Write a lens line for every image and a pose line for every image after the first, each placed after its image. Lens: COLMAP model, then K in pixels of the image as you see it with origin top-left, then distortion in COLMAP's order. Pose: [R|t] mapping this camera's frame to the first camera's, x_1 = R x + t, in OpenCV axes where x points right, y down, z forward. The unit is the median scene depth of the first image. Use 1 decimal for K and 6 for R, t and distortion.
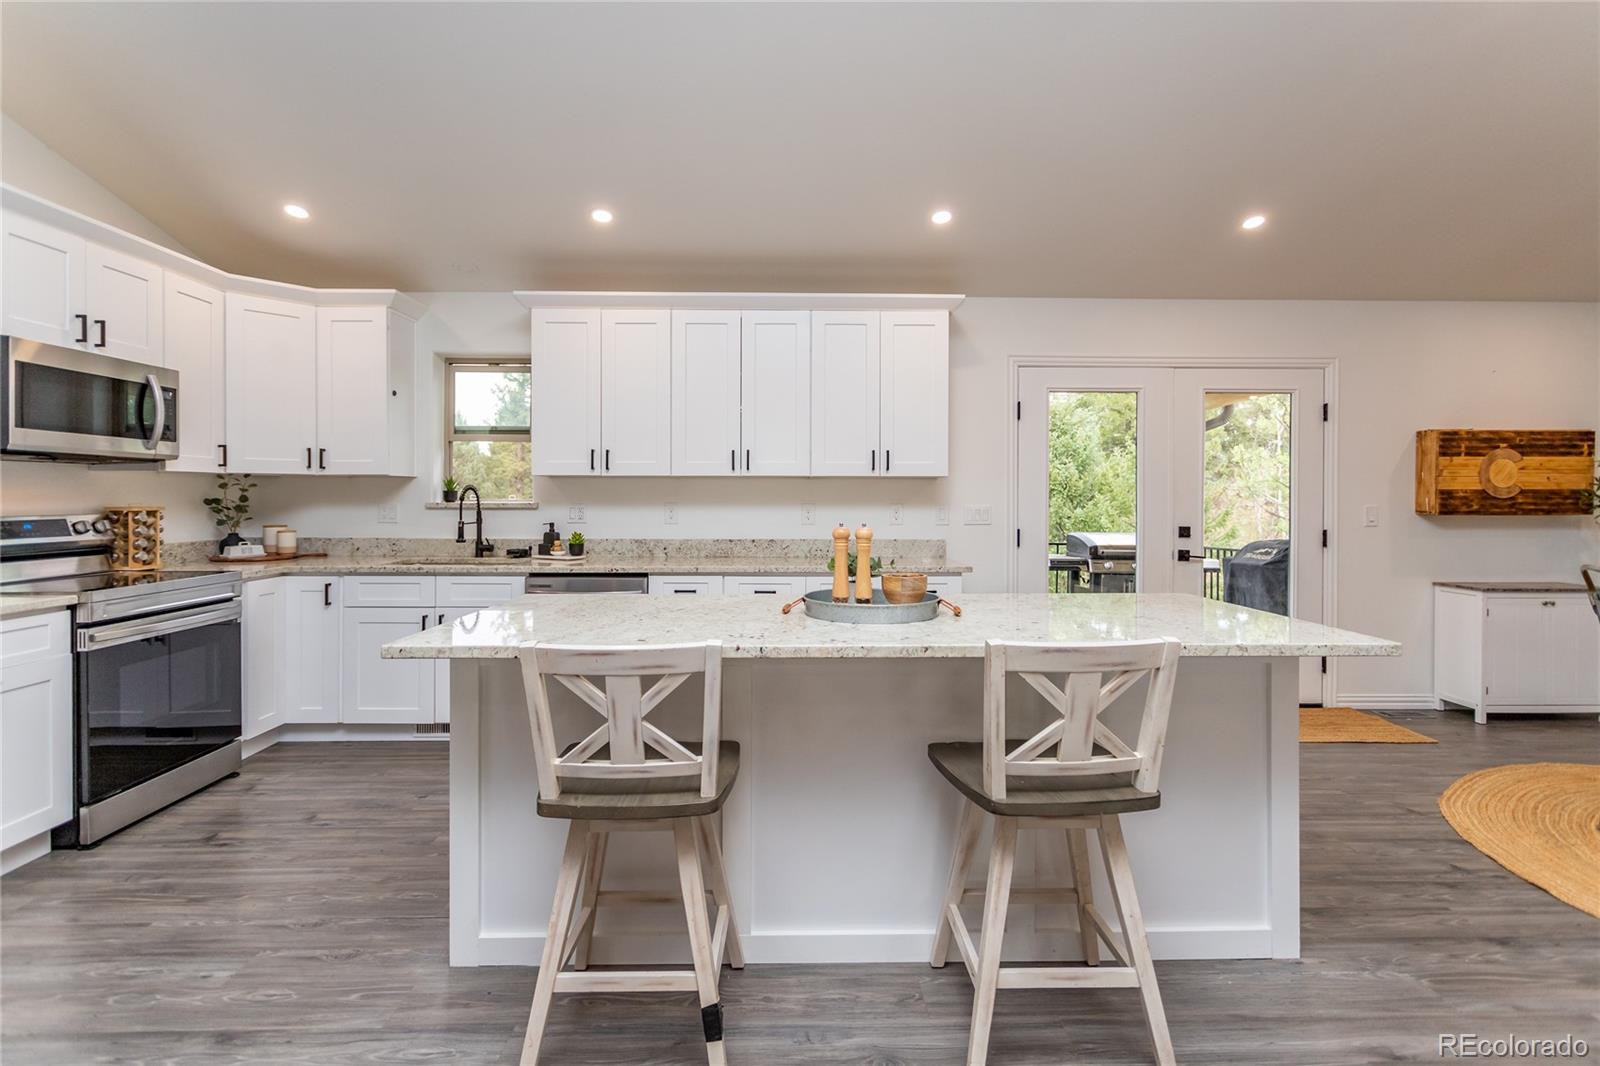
lens RADIAL K [[749.6, 0, 799.7], [0, 749.6, 523.5], [0, 0, 1]] dist [0.002470, 0.000133]
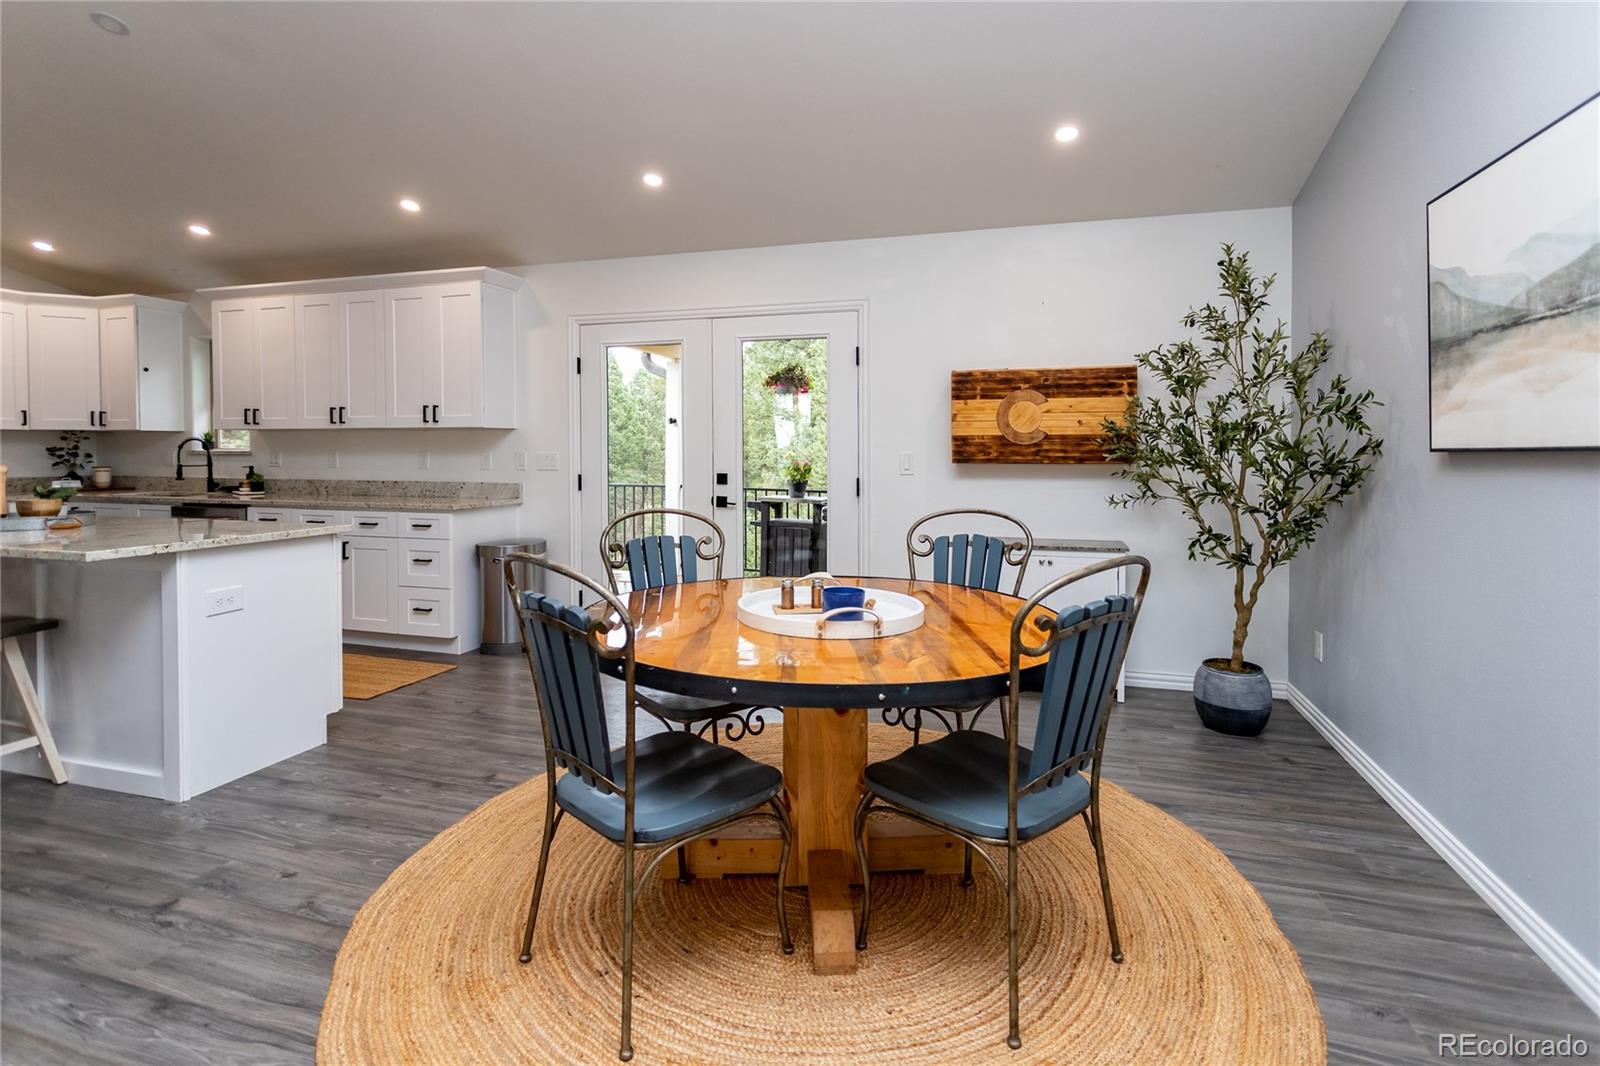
lens RADIAL K [[784.0, 0, 802.8], [0, 784.0, 467.4], [0, 0, 1]] dist [0.004361, 0.001595]
pose [[0.949654, 0.006291, -0.313236, 0.980486], [-0.008982, 0.999934, -0.007149, 0.002648], [0.313170, 0.009603, 0.949648, 0.022352]]
